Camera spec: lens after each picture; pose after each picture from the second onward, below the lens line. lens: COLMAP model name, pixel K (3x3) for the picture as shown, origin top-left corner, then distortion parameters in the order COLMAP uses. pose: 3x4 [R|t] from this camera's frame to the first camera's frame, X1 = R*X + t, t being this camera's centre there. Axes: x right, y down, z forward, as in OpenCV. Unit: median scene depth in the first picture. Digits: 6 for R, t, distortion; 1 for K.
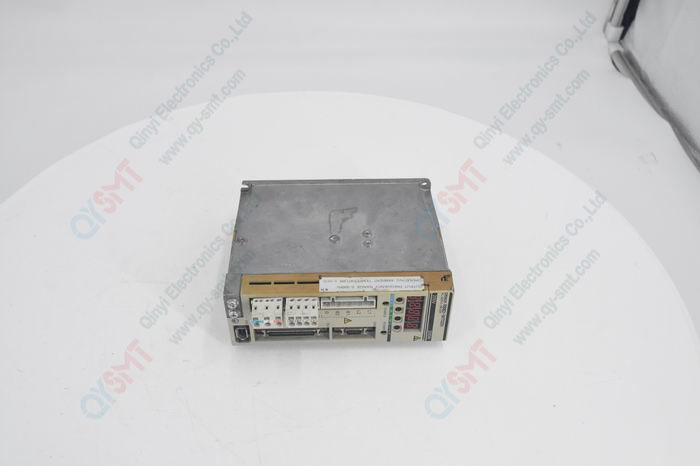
lens RADIAL K [[663.5, 0, 350.0], [0, 663.5, 233.0], [0, 0, 1]] dist [-0.005014, -0.002898]
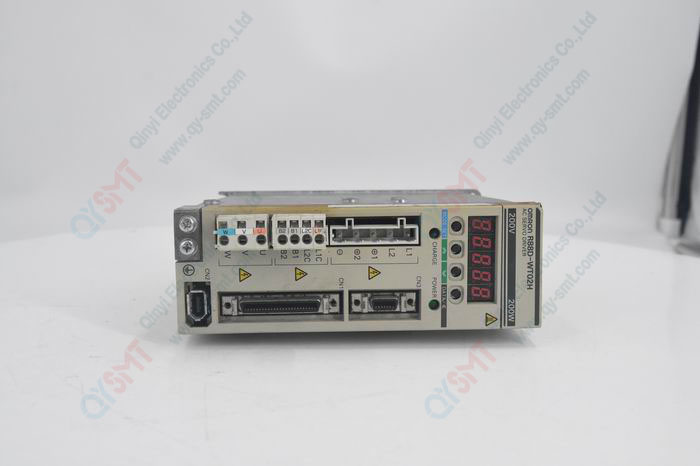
lens RADIAL K [[758.8, 0, 350.0], [0, 758.8, 233.0], [0, 0, 1]] dist [-0.003869, -0.001464]
pose [[0.999807, -0.019480, 0.002585, -0.026364], [0.017330, 0.812075, -0.583296, 0.504403], [0.009264, 0.583228, 0.812255, 0.413192]]
